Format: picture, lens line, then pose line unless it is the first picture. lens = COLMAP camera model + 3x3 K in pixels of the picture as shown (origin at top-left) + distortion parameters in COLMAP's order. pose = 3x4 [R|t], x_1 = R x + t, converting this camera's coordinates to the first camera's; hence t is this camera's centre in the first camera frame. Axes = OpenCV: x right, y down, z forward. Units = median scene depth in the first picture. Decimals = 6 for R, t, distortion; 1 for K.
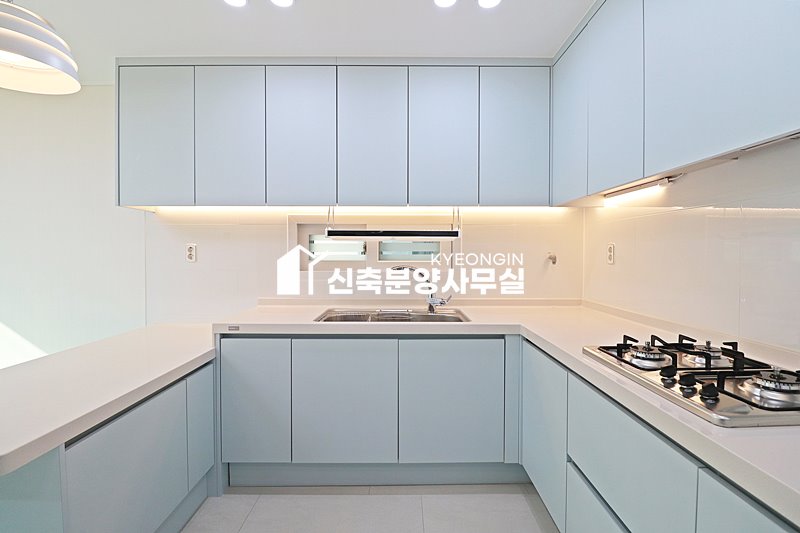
lens RADIAL K [[374.7, 0, 407.0], [0, 374.7, 260.8], [0, 0, 1]] dist [-0.000020, -0.015947]
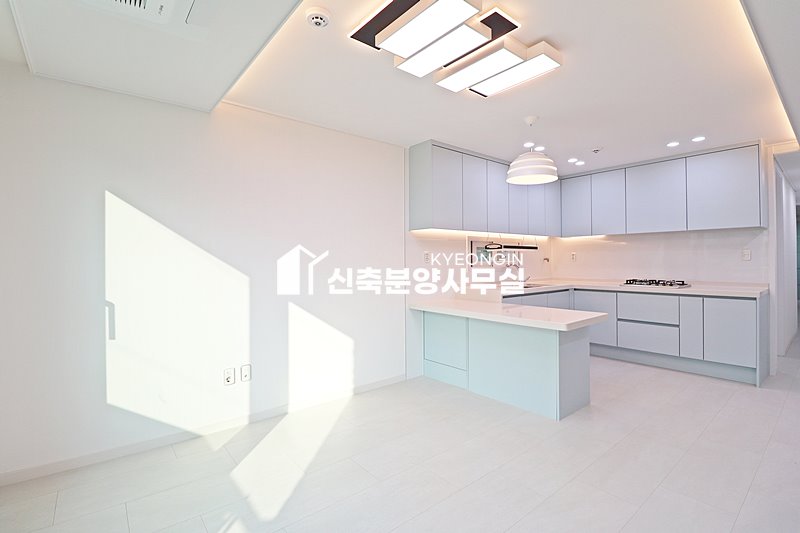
lens RADIAL K [[374.7, 0, 407.0], [0, 374.7, 260.8], [0, 0, 1]] dist [-0.000020, -0.015947]
pose [[0.766313, -0.007952, 0.642418, -1.949840], [0.018664, 0.999777, -0.009887, 0.011243], [-0.642196, 0.019567, 0.766291, -0.205793]]
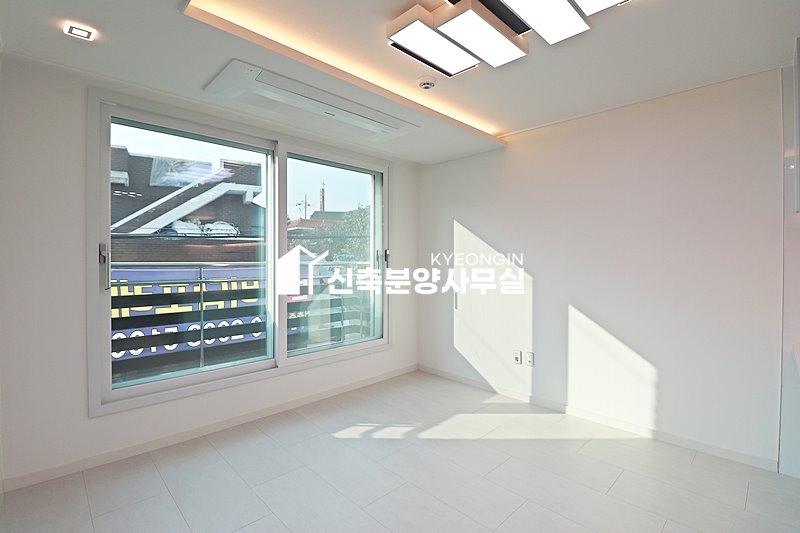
lens RADIAL K [[373.9, 0, 402.1], [0, 373.9, 261.0], [0, 0, 1]] dist [0.001410, -0.015593]
pose [[0.694199, 0.003698, -0.719774, -0.808317], [-0.013661, 0.999874, -0.008038, 0.000048], [0.719654, 0.015413, 0.694162, -0.271986]]
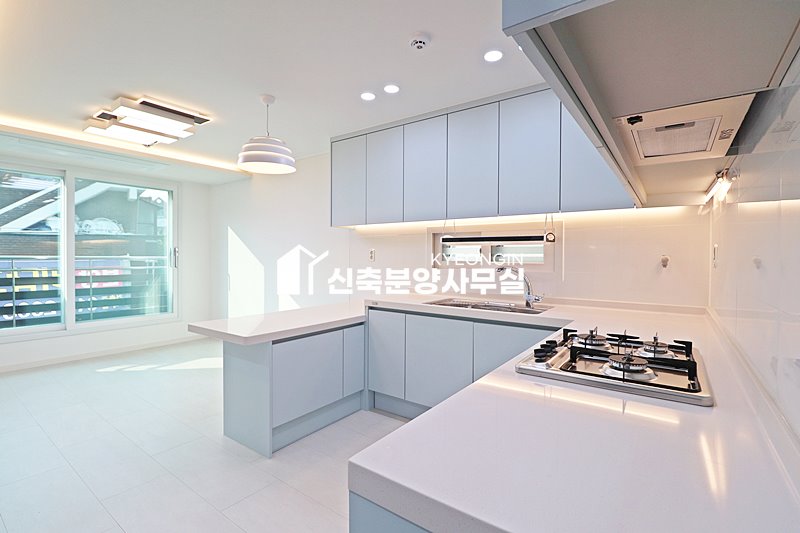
lens RADIAL K [[373.9, 0, 402.1], [0, 373.9, 261.0], [0, 0, 1]] dist [0.001410, -0.015593]
pose [[0.805287, 0.009617, -0.592807, 0.478487], [-0.015510, 0.999868, -0.004849, 0.009526], [0.592682, 0.013100, 0.805330, -0.159458]]
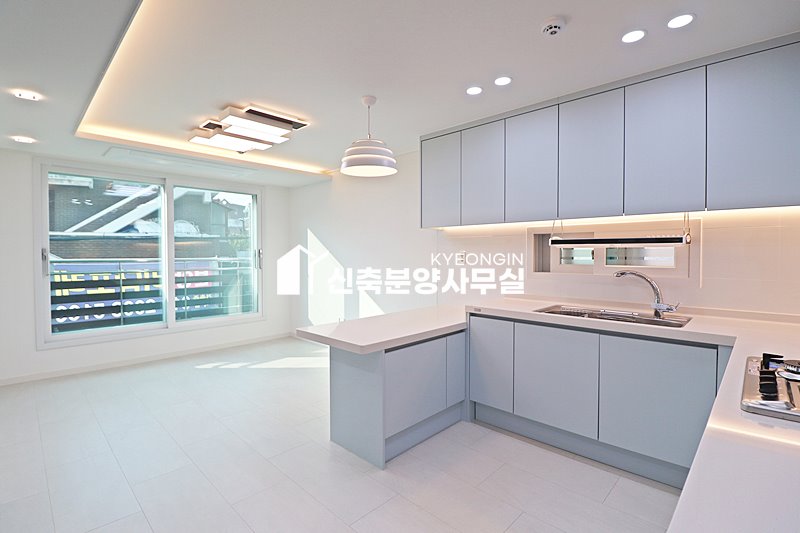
lens RADIAL K [[379.8, 0, 400.0], [0, 379.8, 262.0], [0, 0, 1]] dist [0.000251, -0.012697]
pose [[0.712455, 0.013669, -0.701585, 0.318123], [-0.010698, 0.999906, 0.008617, -0.014936], [0.701636, 0.001366, 0.712534, -0.239644]]
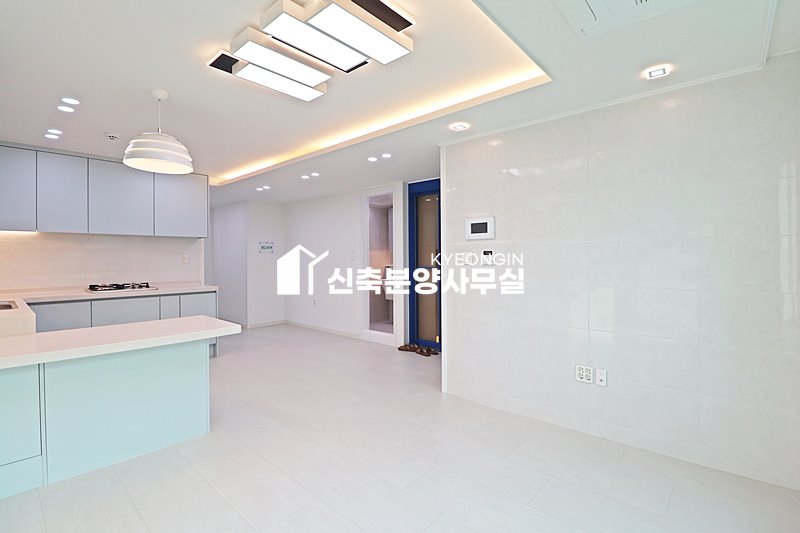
lens RADIAL K [[373.9, 0, 402.1], [0, 373.9, 261.0], [0, 0, 1]] dist [0.001410, -0.015593]
pose [[-0.743869, -0.002293, 0.668321, -2.014979], [0.015219, 0.999677, 0.020369, -0.017773], [-0.668152, 0.025323, -0.743594, 0.959486]]
